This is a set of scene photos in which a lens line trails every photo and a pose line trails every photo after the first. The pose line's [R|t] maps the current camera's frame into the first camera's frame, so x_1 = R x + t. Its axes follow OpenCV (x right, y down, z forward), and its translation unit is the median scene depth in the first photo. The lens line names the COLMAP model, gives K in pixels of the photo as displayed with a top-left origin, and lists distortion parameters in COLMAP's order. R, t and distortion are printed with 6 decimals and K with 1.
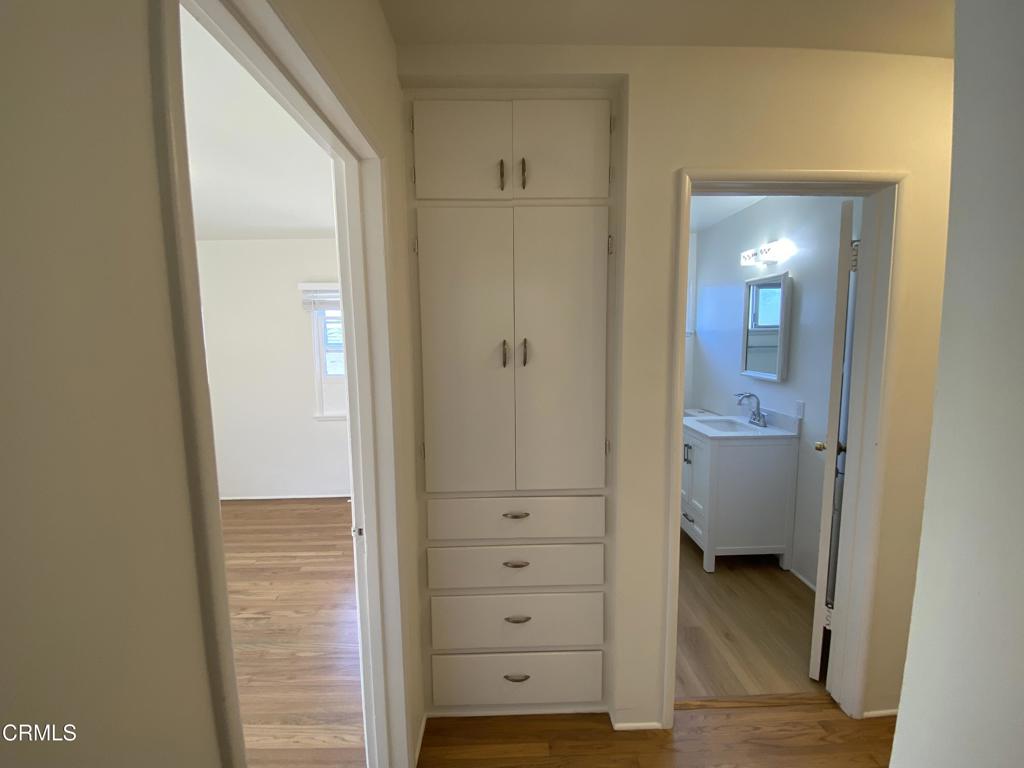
lens RADIAL K [[417.8, 0, 506.3], [0, 417.8, 382.6], [0, 0, 1]] dist [0.032732, -0.023503]
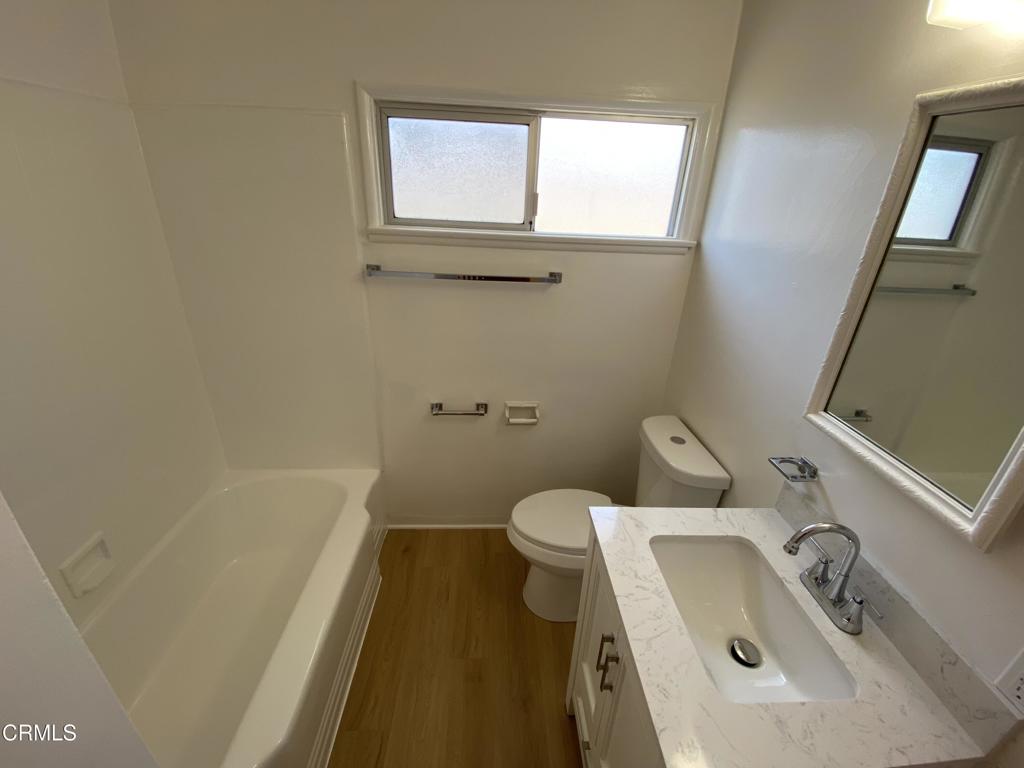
lens RADIAL K [[417.8, 0, 506.3], [0, 417.8, 382.6], [0, 0, 1]] dist [0.032732, -0.023503]
pose [[0.998384, 0.036032, 0.043941, 0.338899], [-0.047793, 0.950737, 0.306293, -0.153846], [-0.030740, -0.307898, 0.950923, 0.777927]]
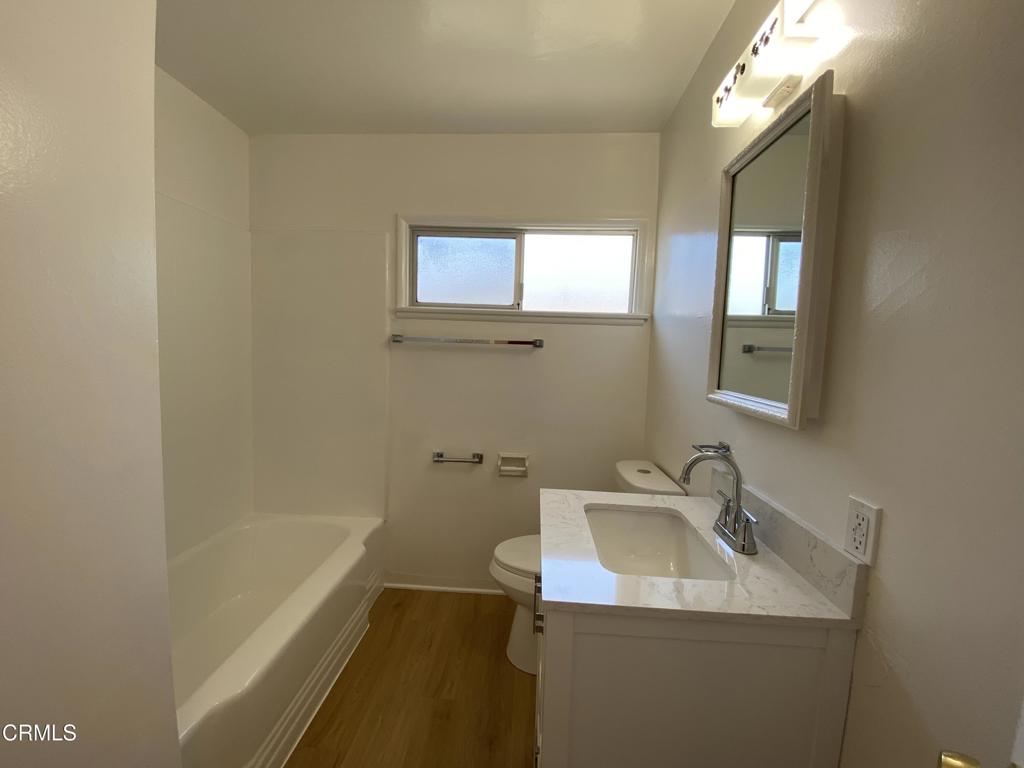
lens RADIAL K [[417.8, 0, 506.3], [0, 417.8, 382.6], [0, 0, 1]] dist [0.032732, -0.023503]
pose [[0.996007, 0.051558, -0.072885, 0.436135], [-0.054039, 0.998010, -0.032479, -0.012648], [0.071065, 0.036288, 0.996811, 0.643465]]
